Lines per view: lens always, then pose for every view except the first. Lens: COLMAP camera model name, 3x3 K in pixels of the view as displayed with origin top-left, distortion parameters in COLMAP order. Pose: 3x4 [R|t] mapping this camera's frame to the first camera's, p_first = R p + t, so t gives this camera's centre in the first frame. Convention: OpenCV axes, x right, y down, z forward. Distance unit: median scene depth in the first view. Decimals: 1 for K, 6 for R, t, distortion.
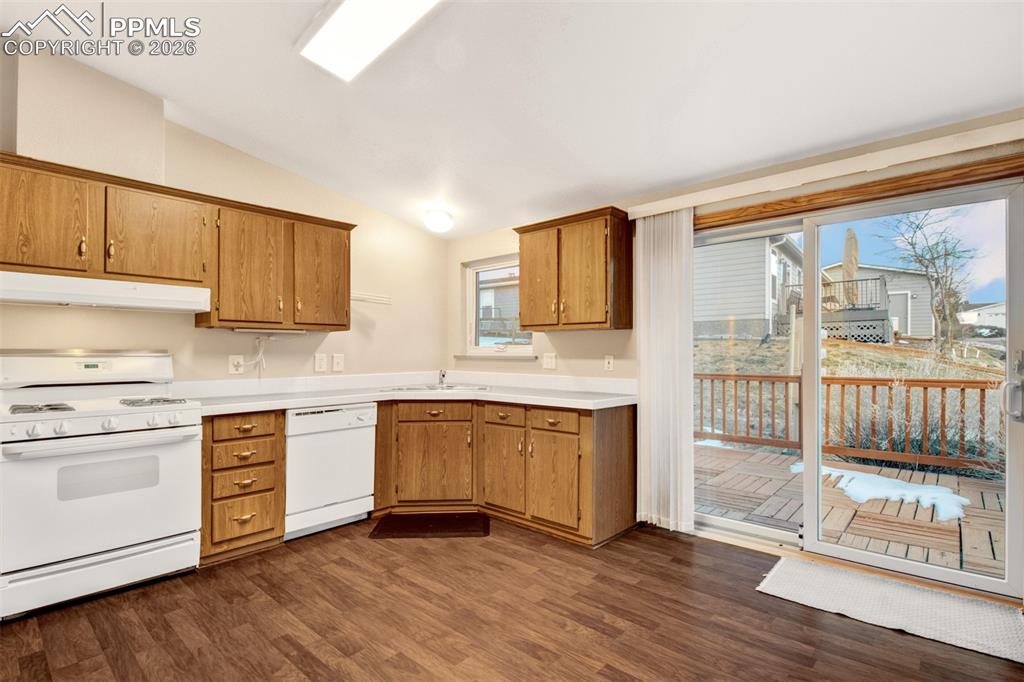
lens RADIAL K [[489.2, 0, 509.3], [0, 489.2, 351.4], [0, 0, 1]] dist [-0.004182, -0.002255]
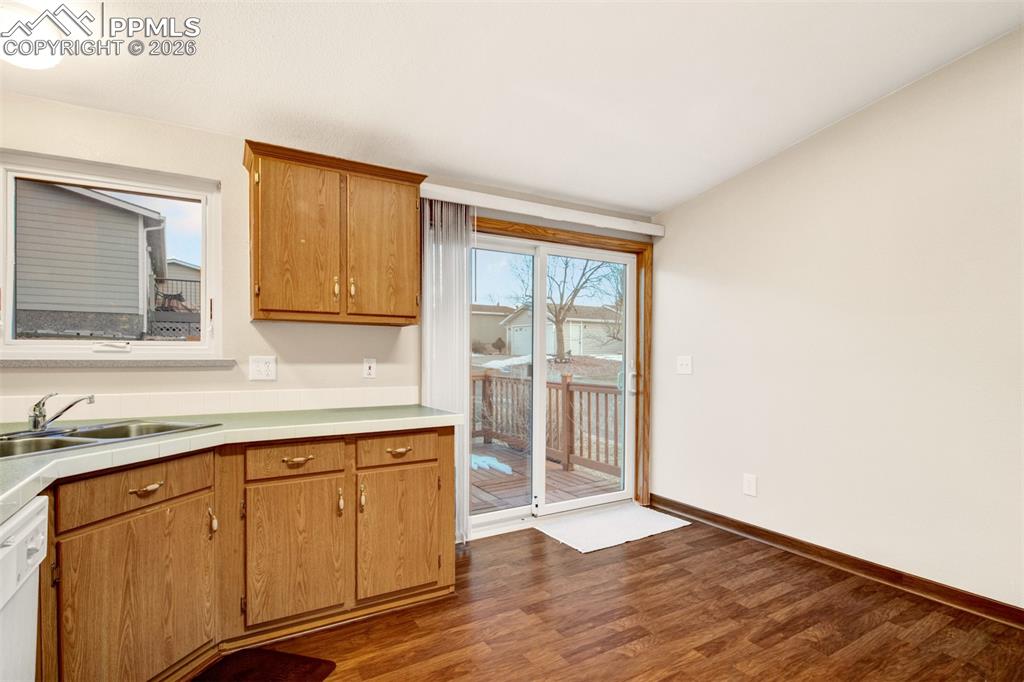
lens RADIAL K [[489.2, 0, 547.5], [0, 489.2, 360.8], [0, 0, 1]] dist [-0.004182, -0.002255]
pose [[0.296233, -0.010849, 0.955054, -0.497096], [-0.004195, 0.999911, 0.012660, 0.000938], [-0.955106, -0.007757, 0.296161, 0.547759]]
